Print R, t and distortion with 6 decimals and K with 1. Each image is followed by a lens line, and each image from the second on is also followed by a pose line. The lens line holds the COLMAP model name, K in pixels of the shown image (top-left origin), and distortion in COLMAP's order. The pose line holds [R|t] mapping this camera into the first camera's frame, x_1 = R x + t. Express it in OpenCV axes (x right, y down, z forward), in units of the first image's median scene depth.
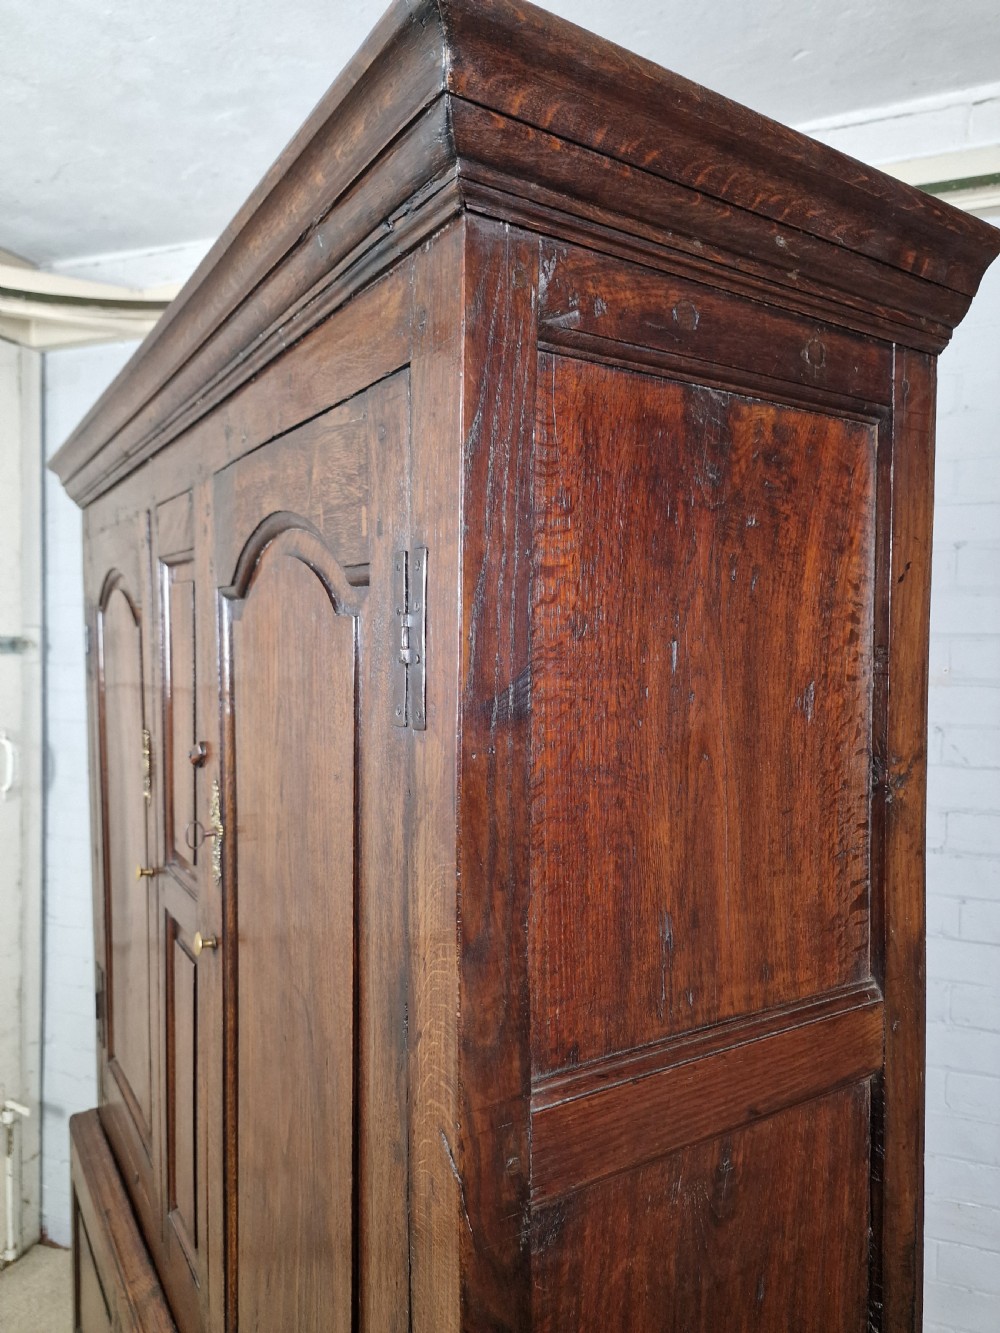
lens RADIAL K [[930.8, 0, 507.9], [0, 930.8, 675.4], [0, 0, 1]] dist [0.001891, -0.023929]
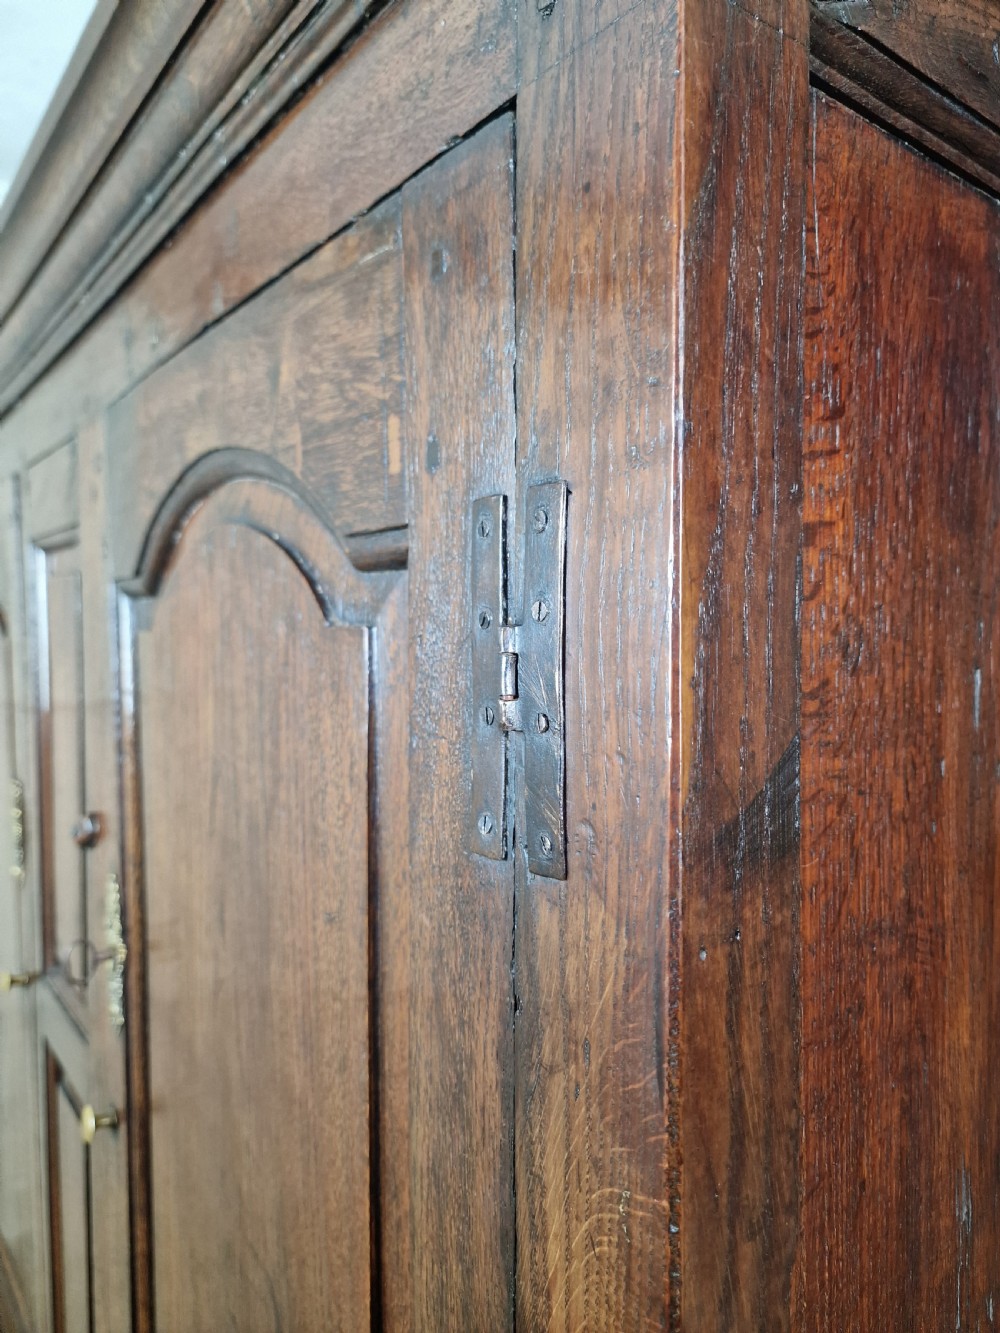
lens RADIAL K [[930.8, 0, 504.9], [0, 930.8, 654.0], [0, 0, 1]] dist [0.001891, -0.023929]
pose [[0.996406, -0.012390, 0.083794, -0.140926], [0.014102, 0.999703, -0.019875, -0.039476], [-0.083522, 0.020985, 0.996285, 0.492733]]
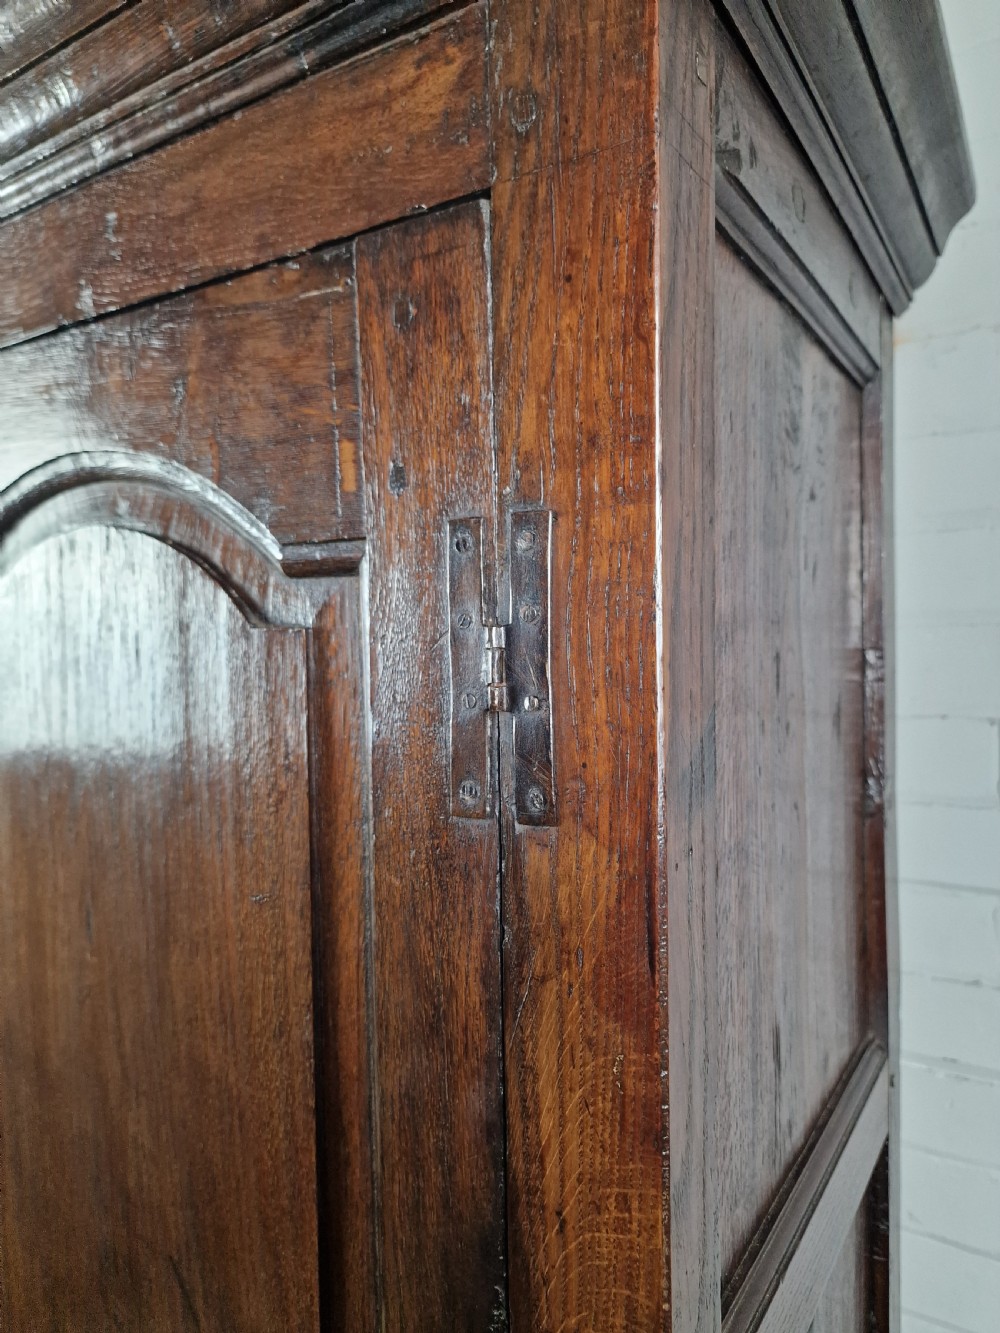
lens RADIAL K [[930.8, 0, 497.5], [0, 930.8, 667.4], [0, 0, 1]] dist [0.001891, -0.023929]
pose [[0.904594, -0.044382, 0.423957, -0.328754], [0.045364, 0.998940, 0.007781, -0.041477], [-0.423853, 0.012194, 0.905649, 0.443869]]
